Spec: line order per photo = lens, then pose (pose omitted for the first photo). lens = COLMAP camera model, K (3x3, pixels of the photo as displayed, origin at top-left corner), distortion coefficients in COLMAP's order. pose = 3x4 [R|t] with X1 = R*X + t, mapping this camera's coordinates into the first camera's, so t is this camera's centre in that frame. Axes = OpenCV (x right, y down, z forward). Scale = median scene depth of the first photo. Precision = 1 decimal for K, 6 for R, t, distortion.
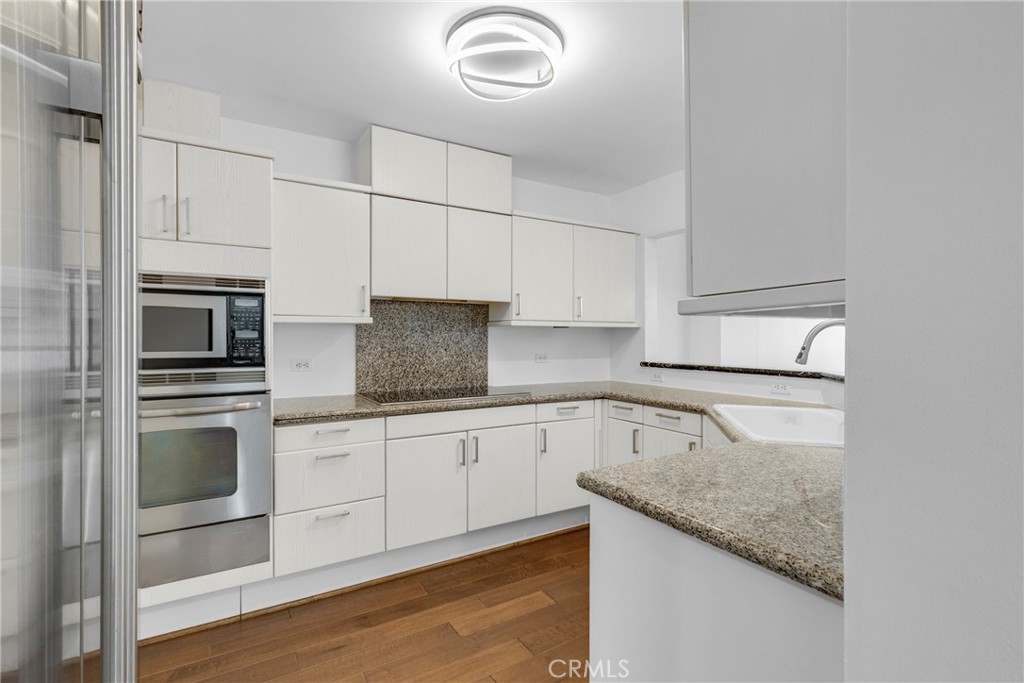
lens RADIAL K [[482.8, 0, 508.0], [0, 482.8, 340.2], [0, 0, 1]] dist [0.003341, -0.000270]
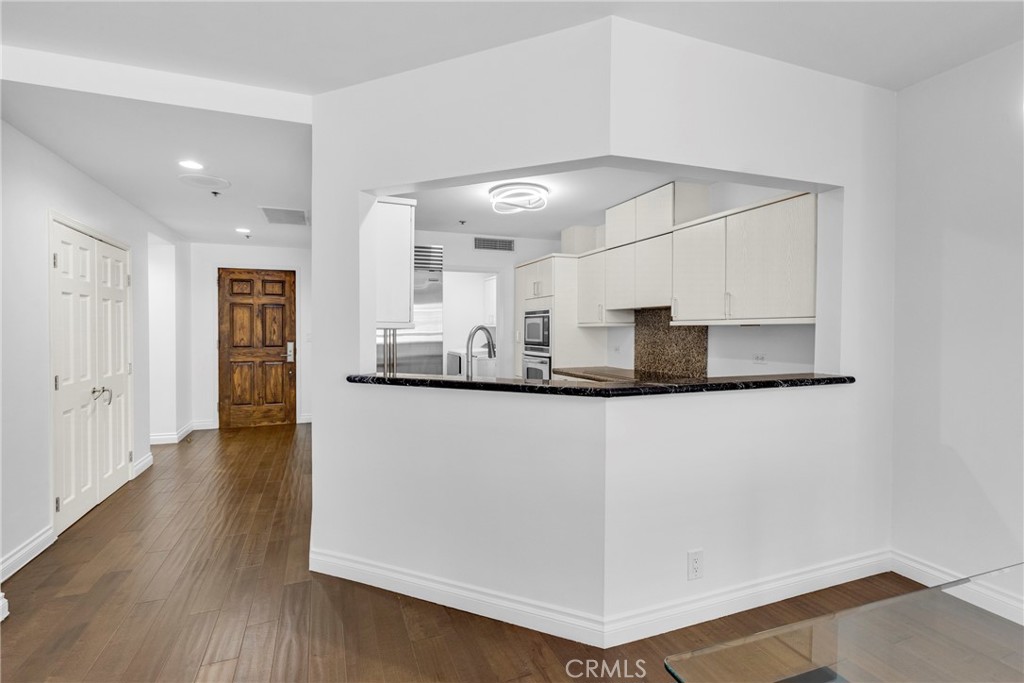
lens RADIAL K [[482.8, 0, 508.0], [0, 482.8, 340.2], [0, 0, 1]] dist [0.003341, -0.000270]
pose [[-0.149718, 0.023923, -0.988439, 1.235264], [-0.003857, 0.999685, 0.024780, -0.022567], [0.988721, 0.007522, -0.149578, 0.779385]]
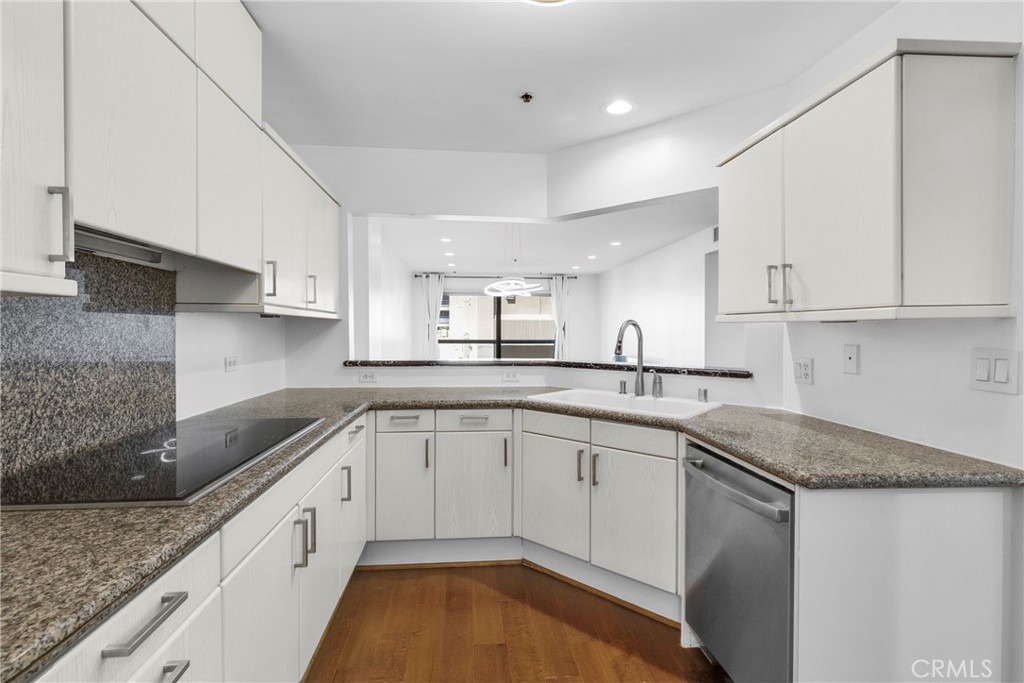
lens RADIAL K [[471.9, 0, 514.4], [0, 471.9, 333.9], [0, 0, 1]] dist [0.000654, -0.000033]
pose [[0.424795, -0.005414, 0.905274, -0.394177], [0.001423, 0.999985, 0.005313, -0.006609], [-0.905289, -0.000969, 0.424796, 0.465197]]
